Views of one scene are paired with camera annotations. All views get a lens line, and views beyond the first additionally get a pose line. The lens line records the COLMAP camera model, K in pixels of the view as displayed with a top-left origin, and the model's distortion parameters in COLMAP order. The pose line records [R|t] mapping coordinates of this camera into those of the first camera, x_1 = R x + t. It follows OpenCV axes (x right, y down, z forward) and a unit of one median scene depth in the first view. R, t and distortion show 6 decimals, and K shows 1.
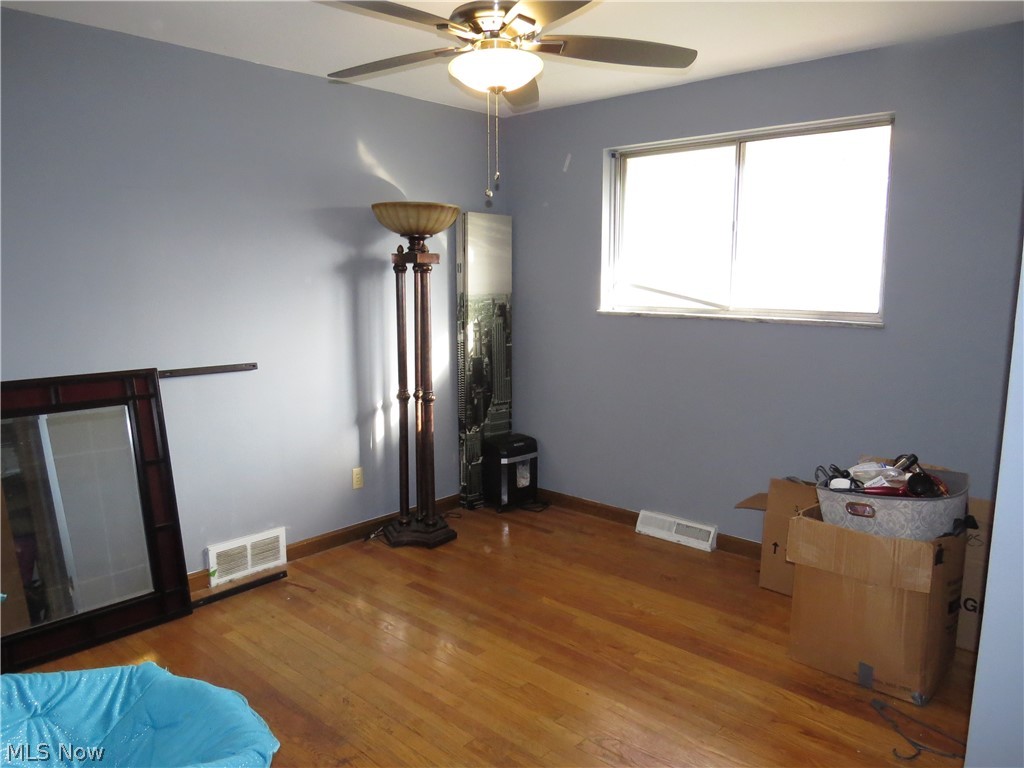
lens RADIAL K [[739.2, 0, 511.6], [0, 739.2, 386.8], [0, 0, 1]] dist [-0.014082, -0.004887]
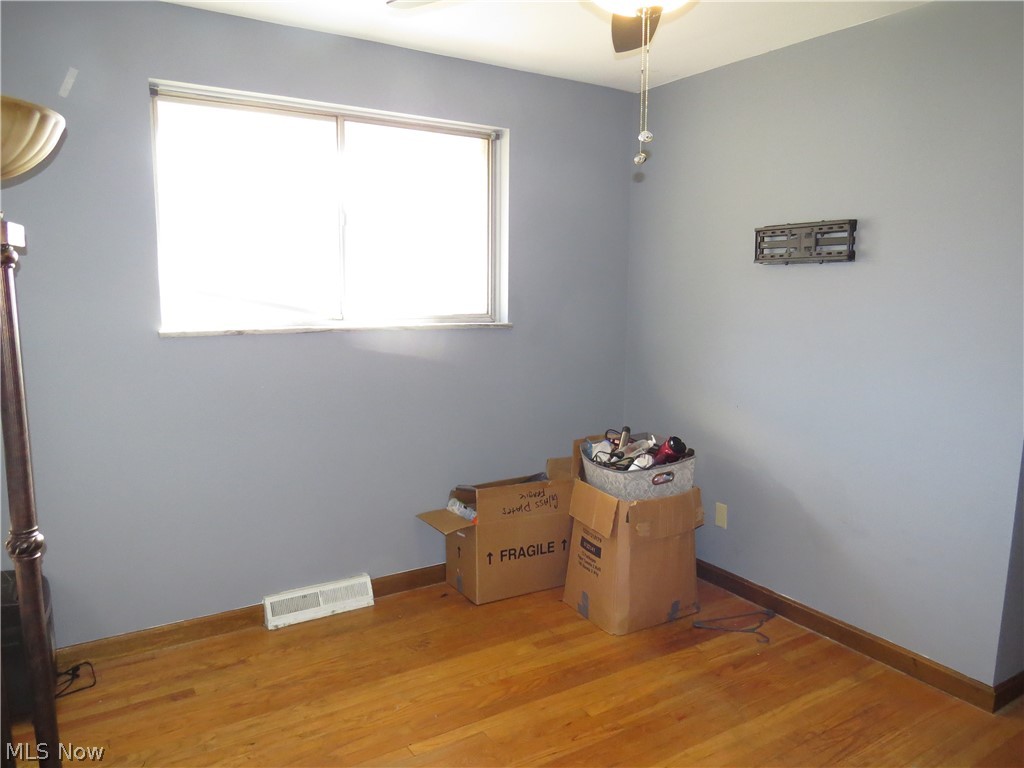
lens RADIAL K [[739.2, 0, 510.9], [0, 739.2, 385.9], [0, 0, 1]] dist [-0.014082, -0.004887]
pose [[0.256103, -0.136556, 0.956956, -0.486987], [0.136229, 0.985190, 0.104127, -0.093976], [-0.957002, 0.103698, 0.270913, 0.621263]]
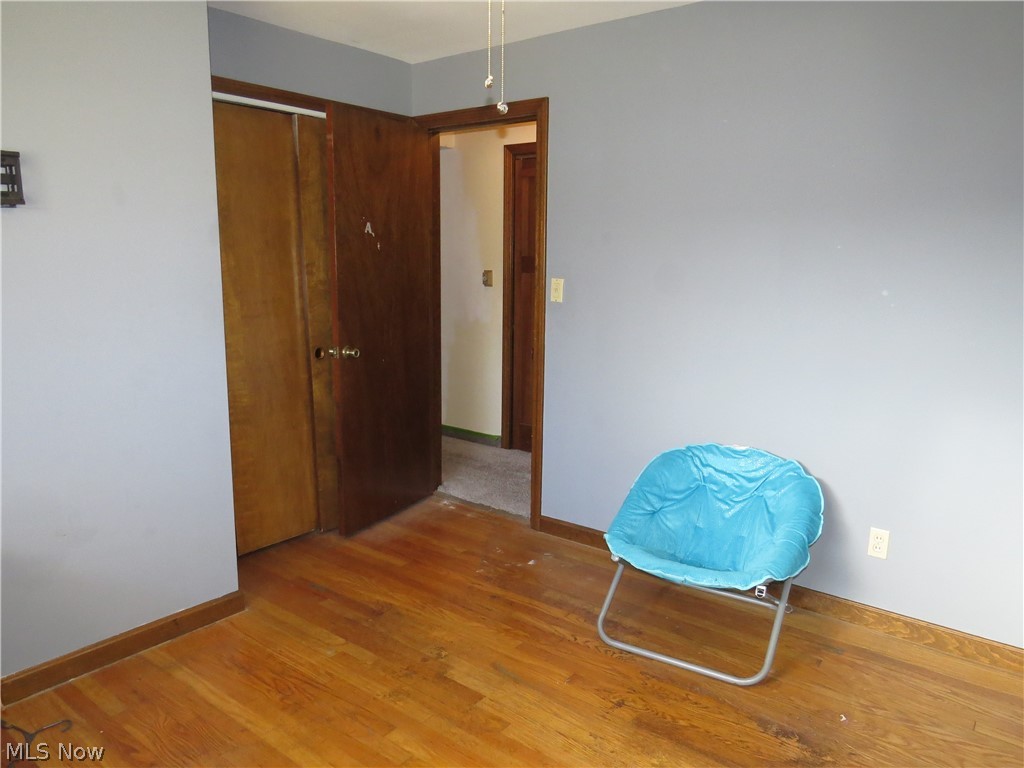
lens RADIAL K [[739.2, 0, 511.7], [0, 739.2, 382.4], [0, 0, 1]] dist [-0.014082, -0.004887]
pose [[-0.996708, 0.001944, -0.081053, 0.007511], [-0.024639, 0.945166, 0.325661, -0.160682], [0.077242, 0.326586, -0.942006, 1.097463]]
